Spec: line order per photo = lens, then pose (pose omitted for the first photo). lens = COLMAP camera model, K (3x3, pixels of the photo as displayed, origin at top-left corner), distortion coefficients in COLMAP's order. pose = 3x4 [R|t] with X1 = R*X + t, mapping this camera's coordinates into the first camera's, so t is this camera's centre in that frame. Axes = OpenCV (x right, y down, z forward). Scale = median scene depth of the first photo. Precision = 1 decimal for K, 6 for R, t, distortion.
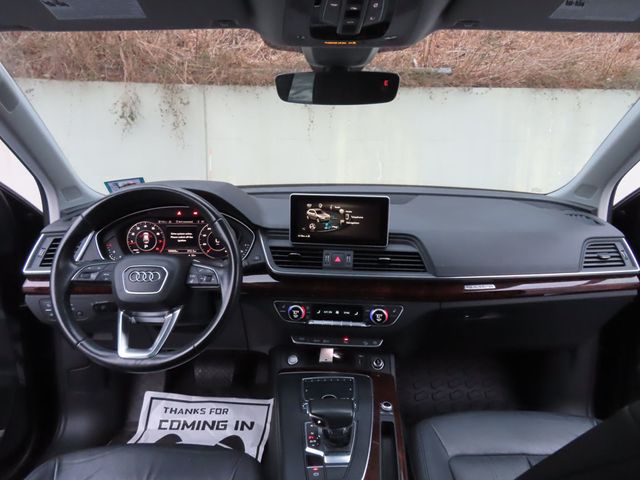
lens RADIAL K [[455.6, 0, 322.2], [0, 455.6, 242.5], [0, 0, 1]] dist [0.008515, -0.007919]
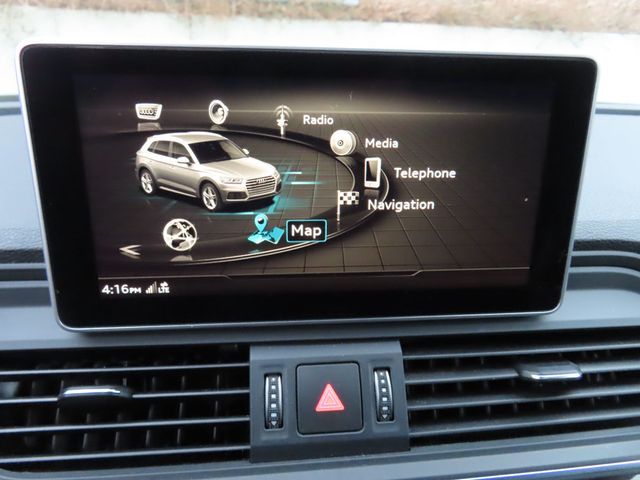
lens RADIAL K [[455.6, 0, 320.1], [0, 455.6, 240.0], [0, 0, 1]] dist [0.008515, -0.007919]
pose [[0.976739, -0.065493, 0.204185, -0.000679], [0.046603, 0.994291, 0.095989, -0.007169], [-0.209305, -0.084240, 0.974215, 0.122670]]
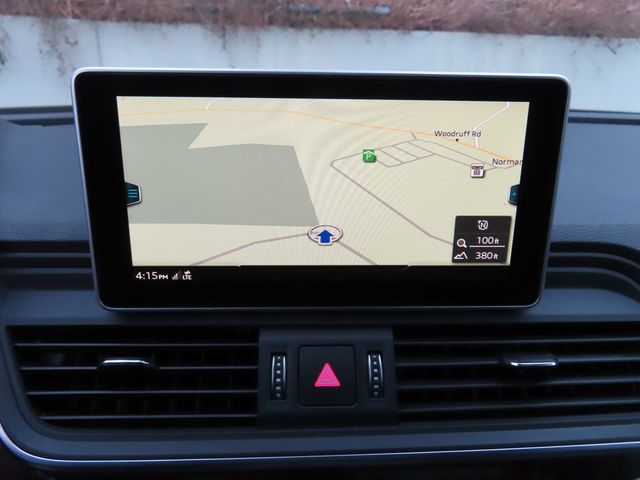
lens RADIAL K [[455.6, 0, 320.7], [0, 455.6, 240.3], [0, 0, 1]] dist [0.008515, -0.007919]
pose [[0.988181, -0.046390, 0.146106, 0.000304], [0.035016, 0.996222, 0.079476, -0.006810], [-0.149241, -0.073421, 0.986071, 0.118100]]
